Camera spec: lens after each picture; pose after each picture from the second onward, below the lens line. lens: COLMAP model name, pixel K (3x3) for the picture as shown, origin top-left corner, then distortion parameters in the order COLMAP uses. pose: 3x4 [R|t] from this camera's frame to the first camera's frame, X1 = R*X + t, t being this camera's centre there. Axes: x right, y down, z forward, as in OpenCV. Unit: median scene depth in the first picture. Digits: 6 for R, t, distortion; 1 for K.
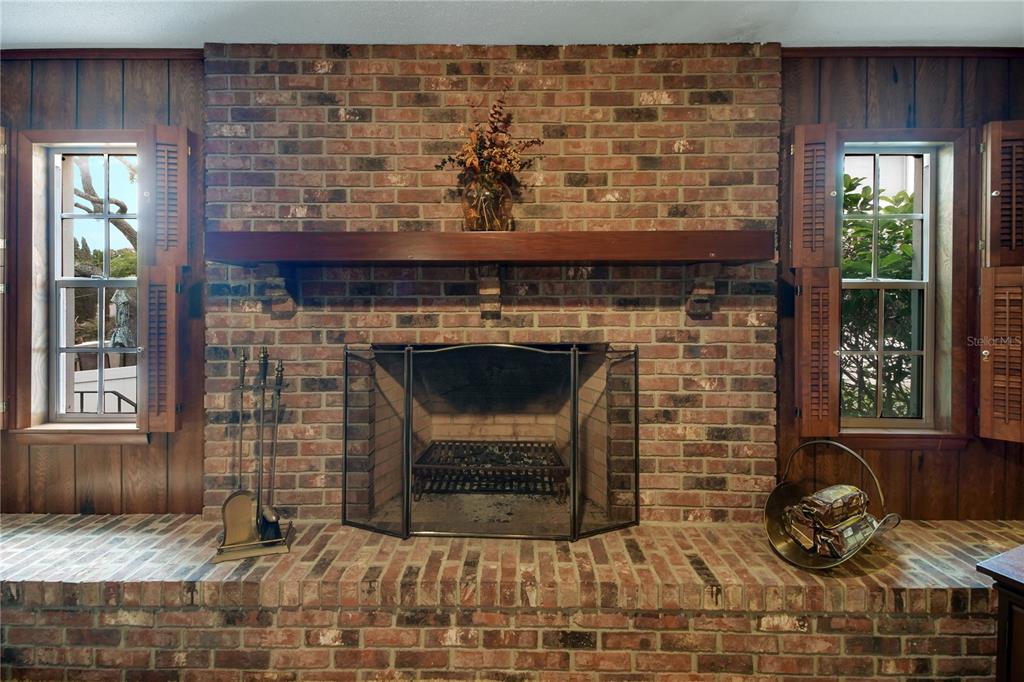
lens RADIAL K [[452.0, 0, 499.3], [0, 452.0, 300.6], [0, 0, 1]] dist [0.025733, -0.003351]
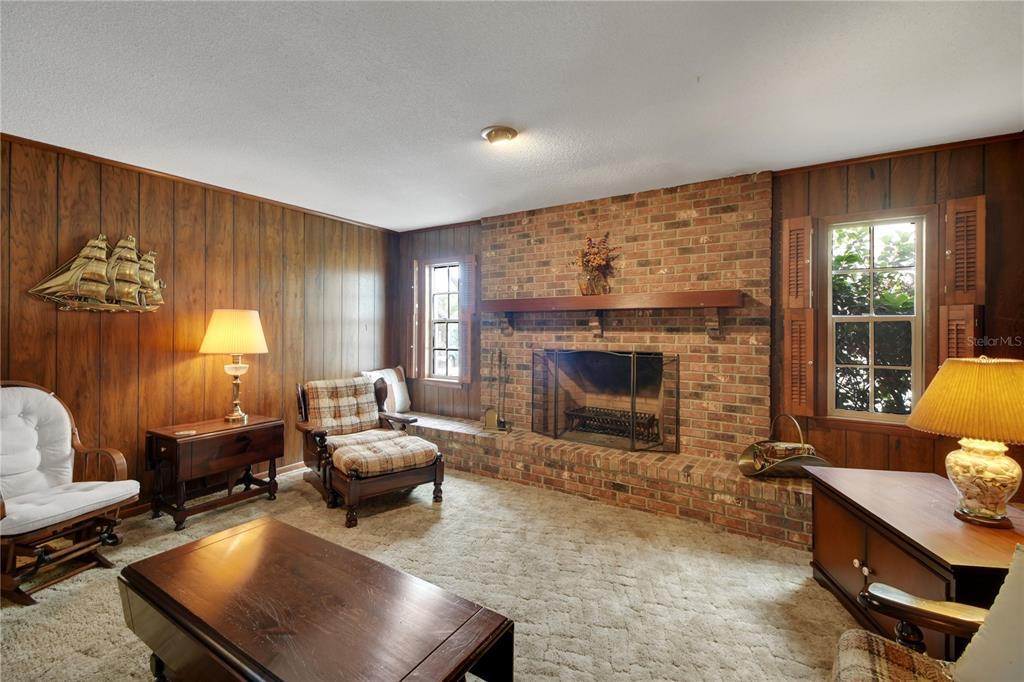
lens RADIAL K [[452.0, 0, 511.1], [0, 452.0, 330.3], [0, 0, 1]] dist [0.025733, -0.003351]
pose [[0.851371, 0.005245, -0.524537, 0.688027], [-0.003648, 0.999985, 0.004078, 0.000945], [0.524551, -0.001559, 0.851378, -0.867737]]
